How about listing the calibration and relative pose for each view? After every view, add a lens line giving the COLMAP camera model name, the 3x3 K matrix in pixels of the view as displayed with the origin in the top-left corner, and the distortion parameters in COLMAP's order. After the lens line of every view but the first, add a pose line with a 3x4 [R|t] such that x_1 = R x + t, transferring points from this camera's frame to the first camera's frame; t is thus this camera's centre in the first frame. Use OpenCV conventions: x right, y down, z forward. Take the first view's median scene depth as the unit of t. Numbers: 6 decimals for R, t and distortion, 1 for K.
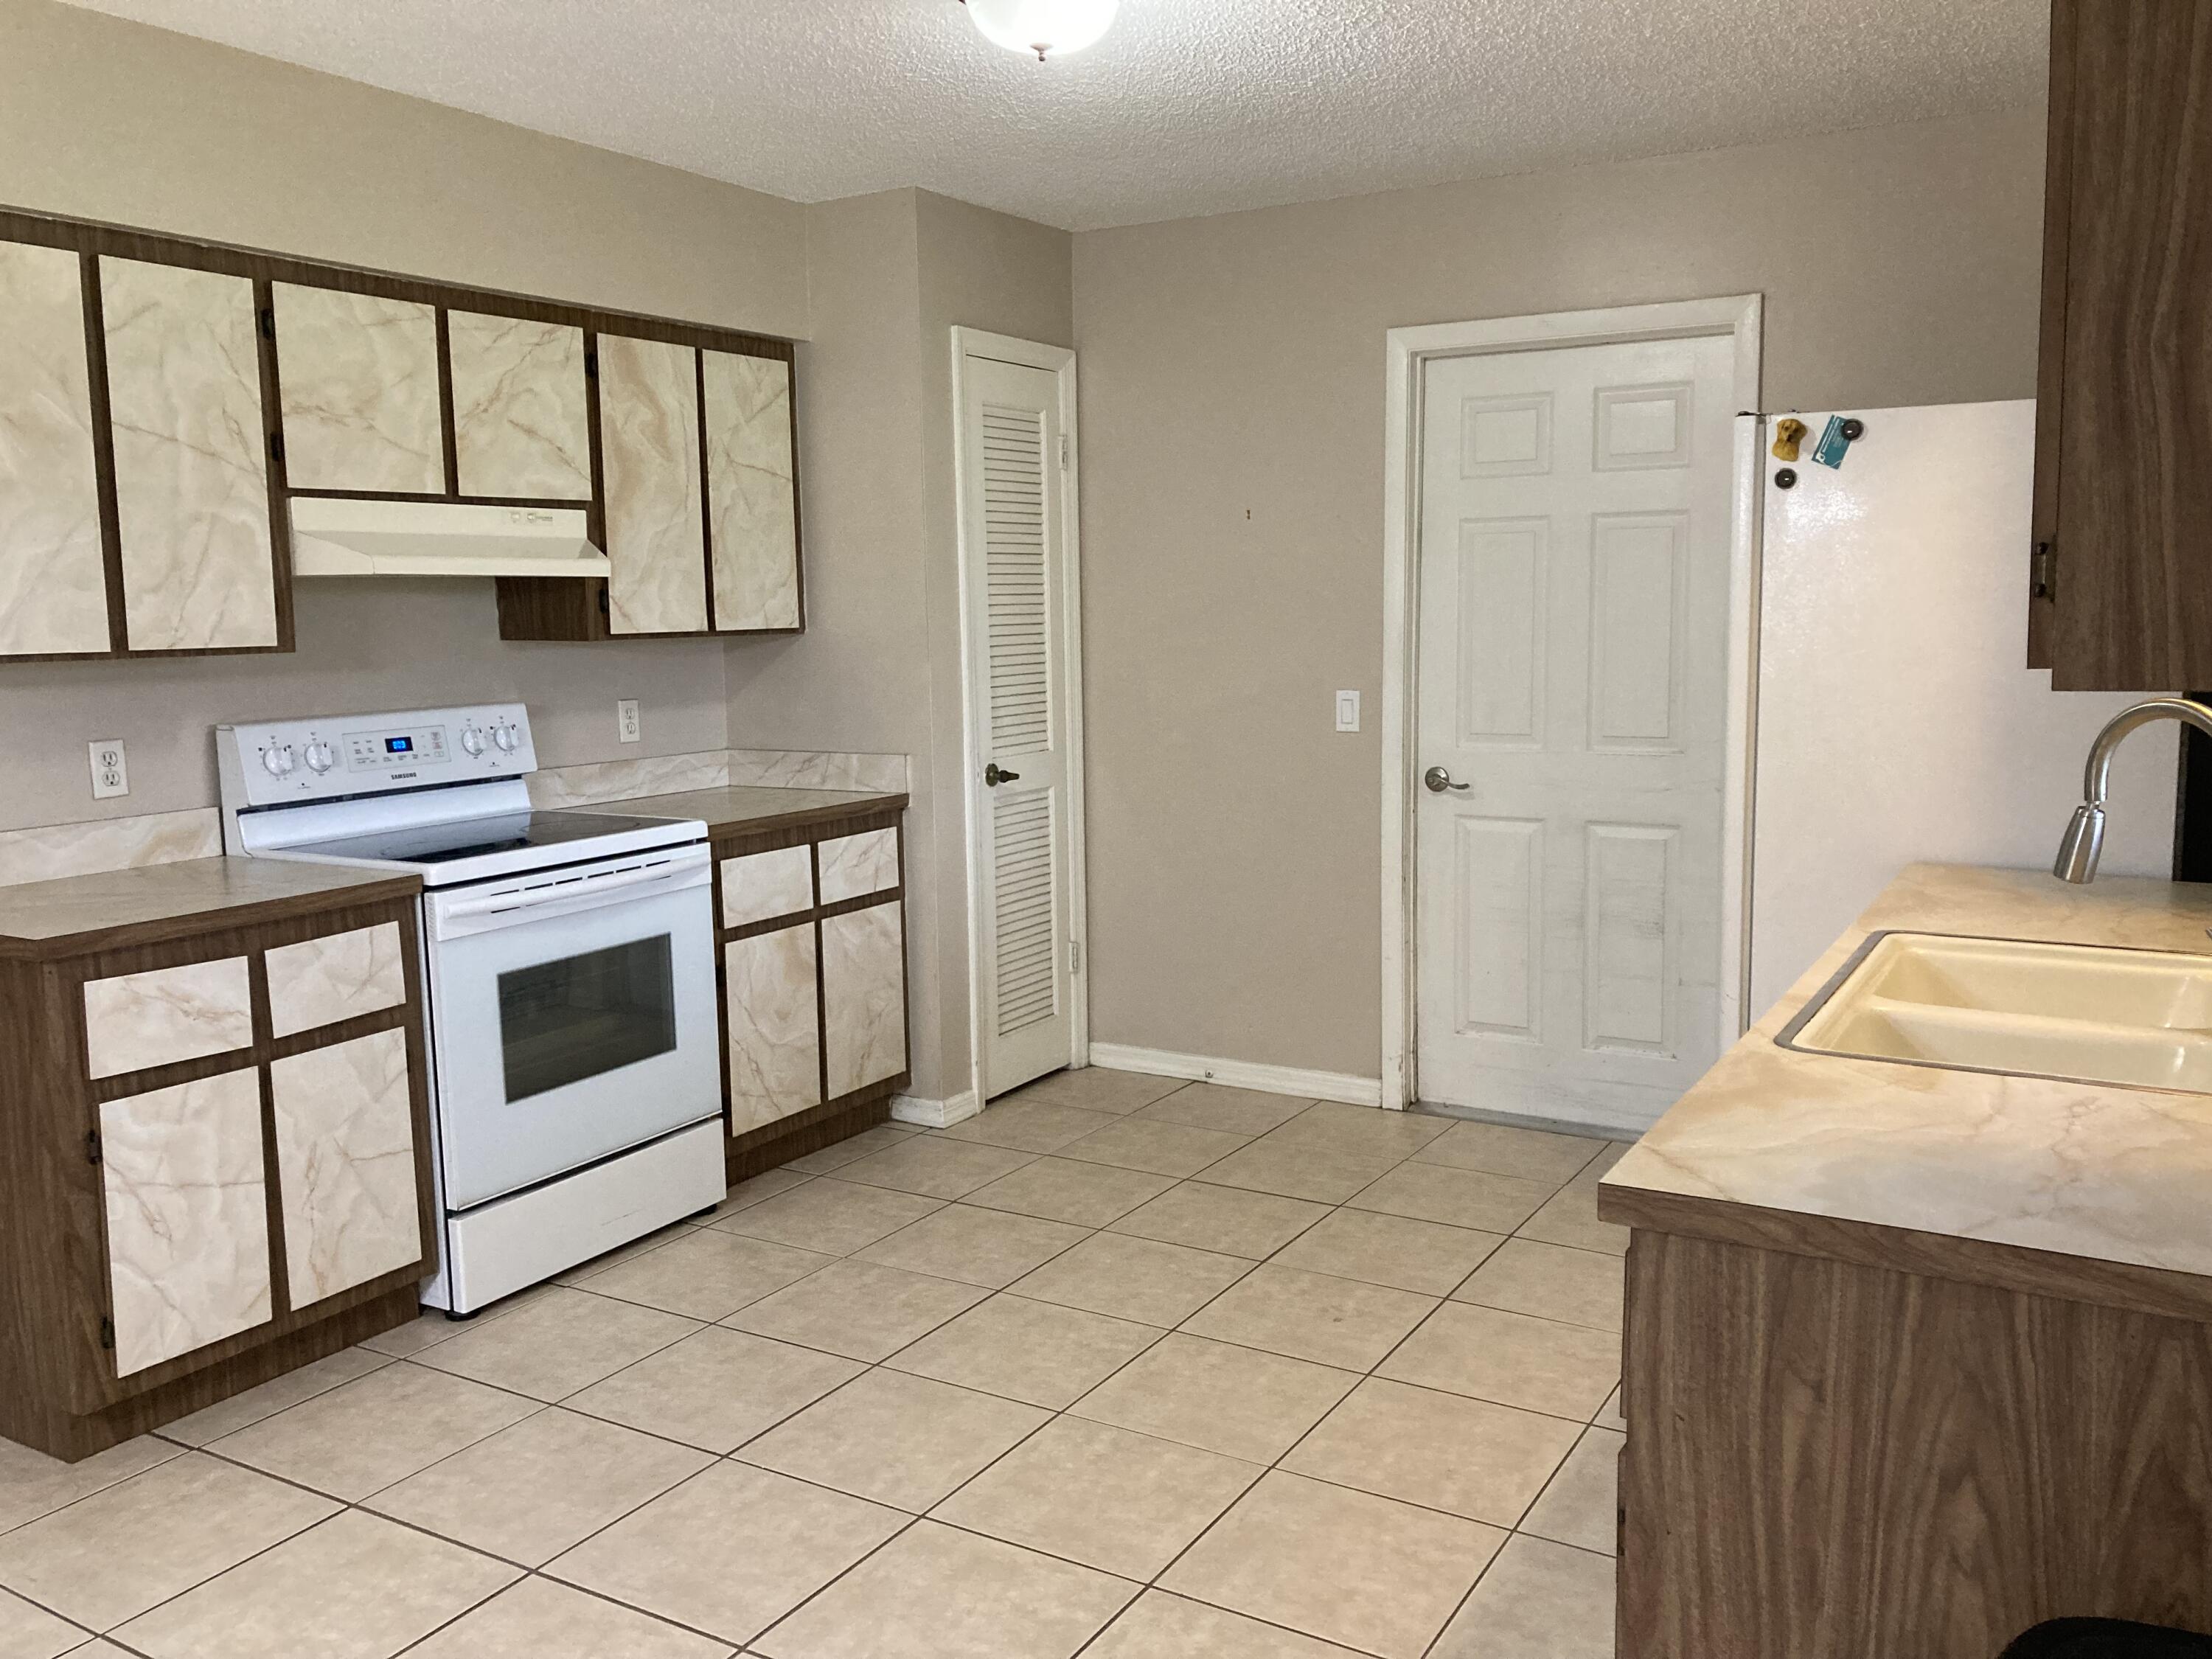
lens RADIAL K [[1798.2, 0, 1106.0], [0, 1798.2, 829.5], [0, 0, 1]] dist [0.013637, -0.000237]
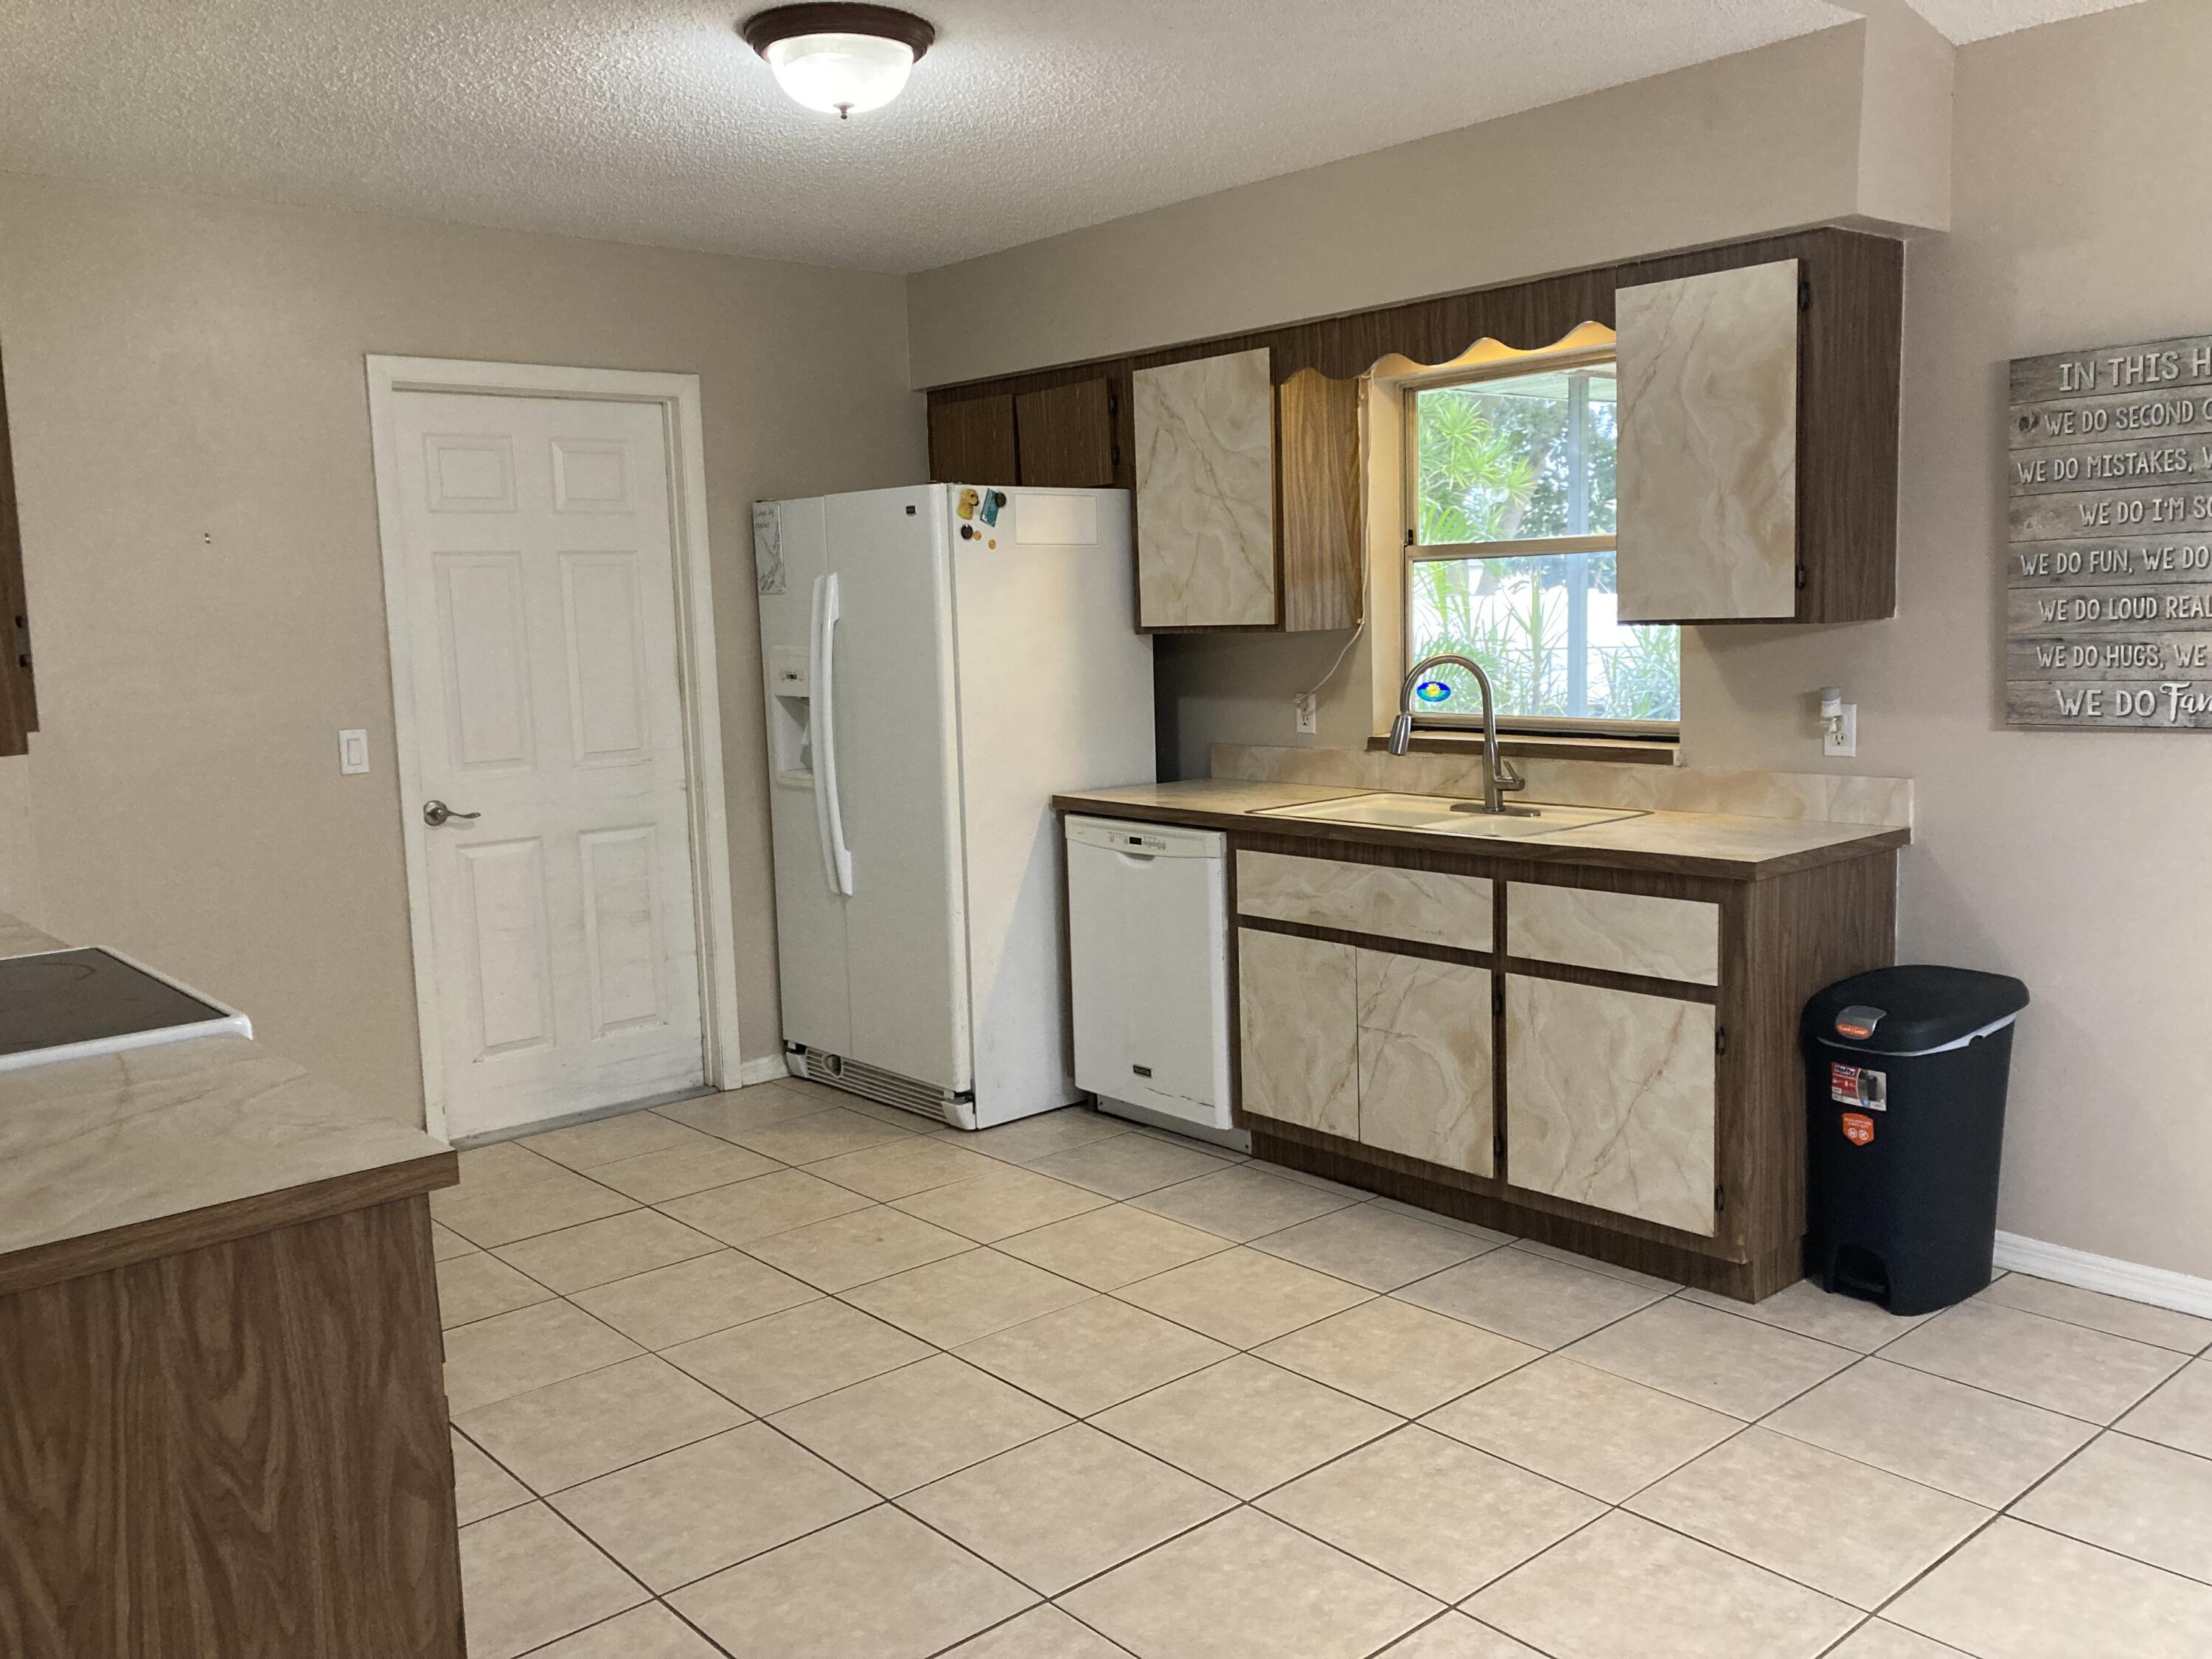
lens RADIAL K [[1806.8, 0, 1098.1], [0, 1806.8, 825.5], [0, 0, 1]] dist [0.017964, -0.004751]
pose [[0.310358, -0.108467, 0.944411, -0.900235], [0.146757, 0.987026, 0.065133, -0.045202], [-0.939223, 0.118385, 0.322249, 0.466350]]
